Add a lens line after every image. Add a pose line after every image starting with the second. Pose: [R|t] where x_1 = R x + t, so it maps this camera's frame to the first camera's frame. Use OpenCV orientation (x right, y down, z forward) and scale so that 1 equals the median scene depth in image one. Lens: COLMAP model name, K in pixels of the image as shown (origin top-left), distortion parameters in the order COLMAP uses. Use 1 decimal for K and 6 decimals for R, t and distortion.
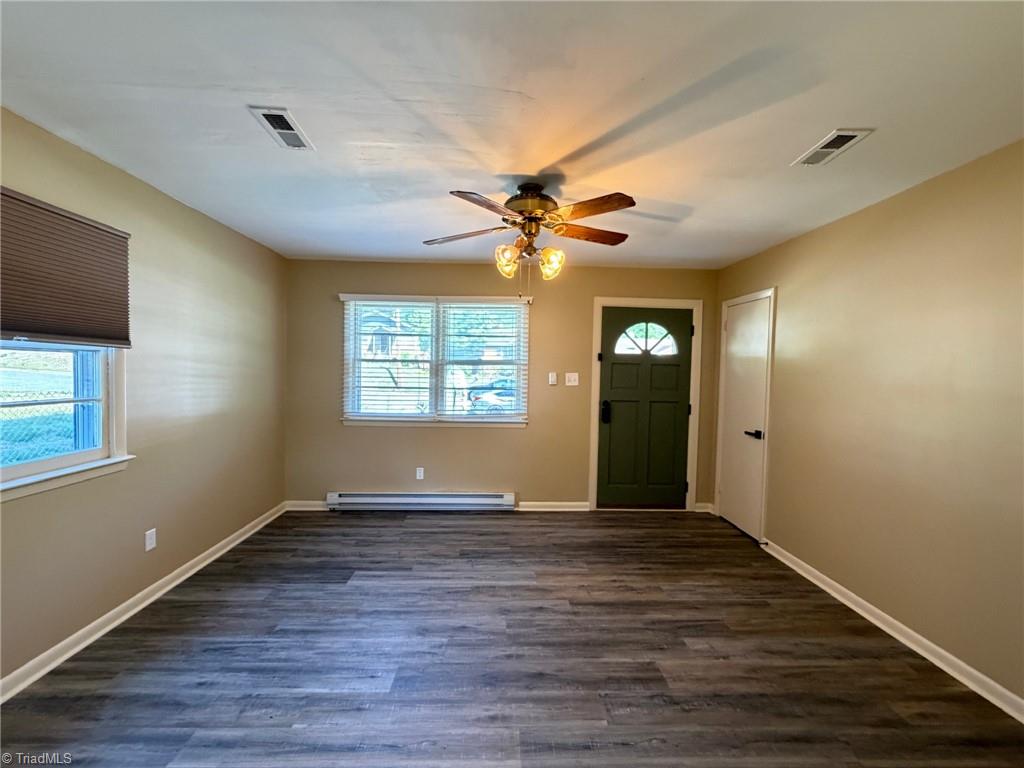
lens RADIAL K [[408.5, 0, 511.3], [0, 408.5, 383.4], [0, 0, 1]] dist [-0.000802, 0.000220]
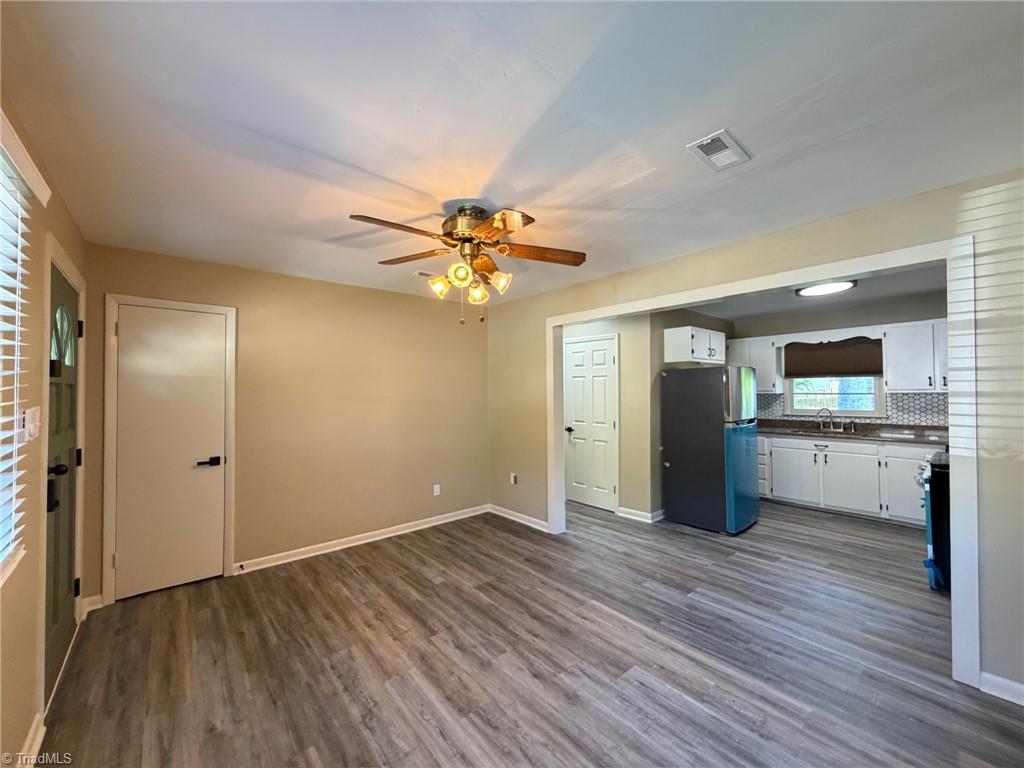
lens RADIAL K [[408.5, 0, 507.6], [0, 408.5, 385.6], [0, 0, 1]] dist [-0.000802, 0.000220]
pose [[-0.613628, -0.008266, 0.789552, -0.832476], [0.021154, 0.999414, 0.026904, -0.088776], [-0.789312, 0.033212, -0.613094, 1.651459]]
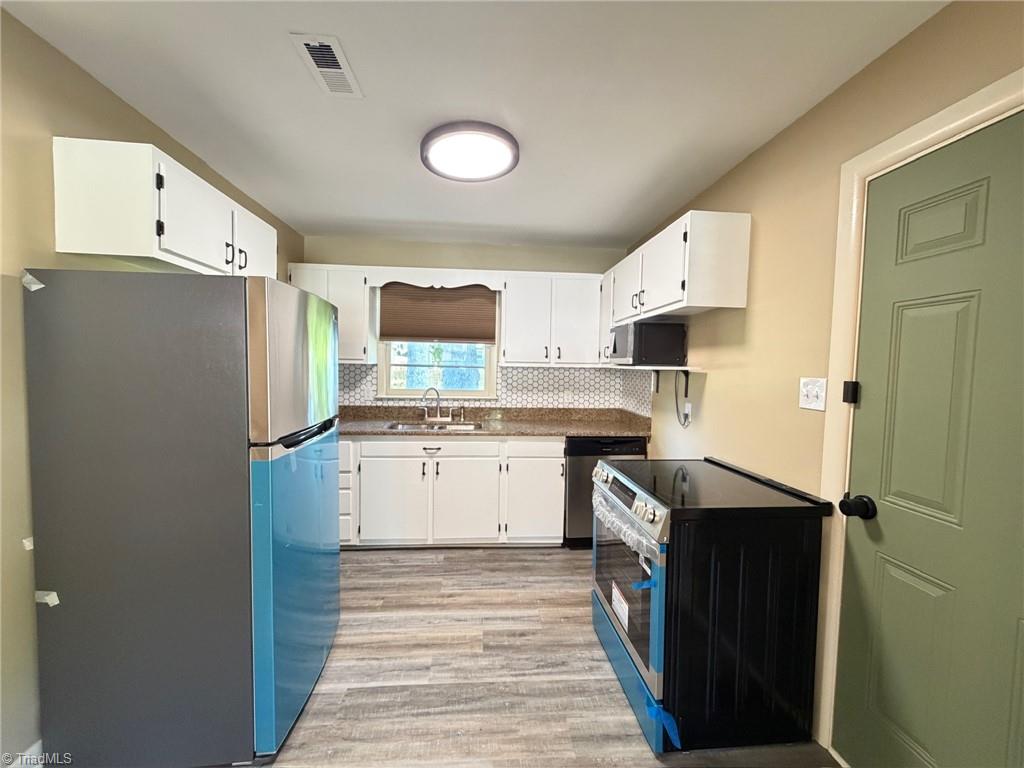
lens RADIAL K [[408.5, 0, 511.2], [0, 408.5, 382.5], [0, 0, 1]] dist [-0.000802, 0.000220]
pose [[-0.998031, -0.042925, -0.045731, -0.334418], [-0.046342, 0.995992, 0.076500, -0.011592], [0.042264, 0.078469, -0.996020, 0.362062]]
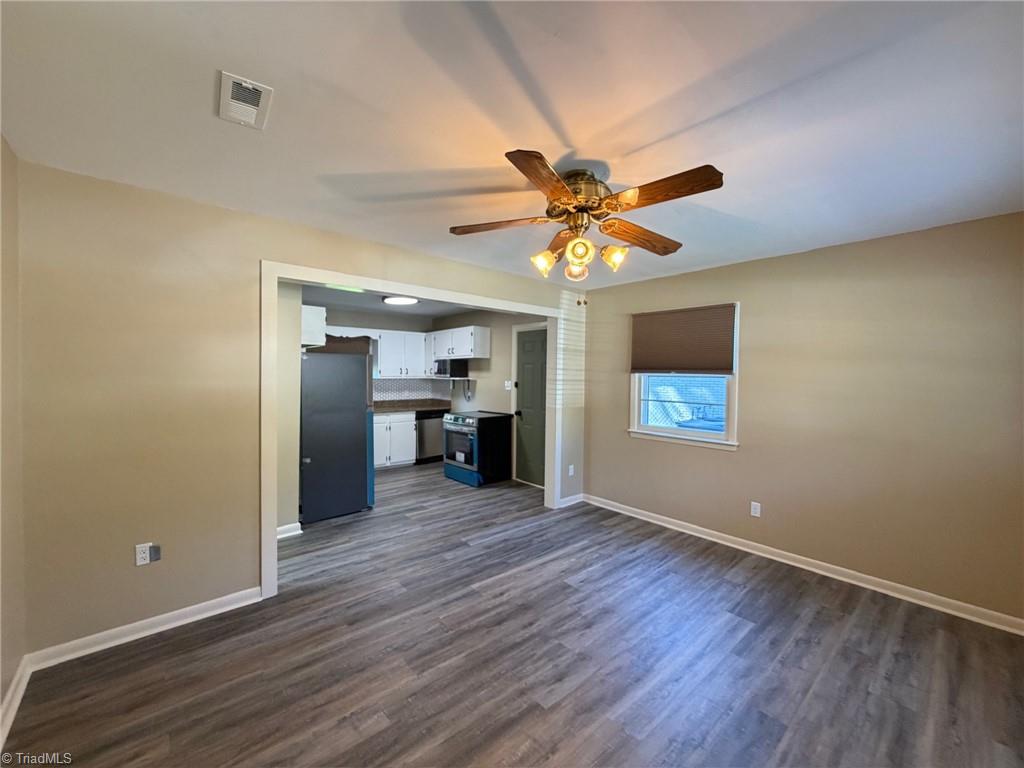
lens RADIAL K [[408.5, 0, 510.7], [0, 408.5, 384.8], [0, 0, 1]] dist [-0.000802, 0.000220]
pose [[-0.776621, -0.013838, -0.629817, 0.747774], [-0.048455, 0.998109, 0.037819, -0.067187], [0.628102, 0.059889, -0.775823, 1.721737]]
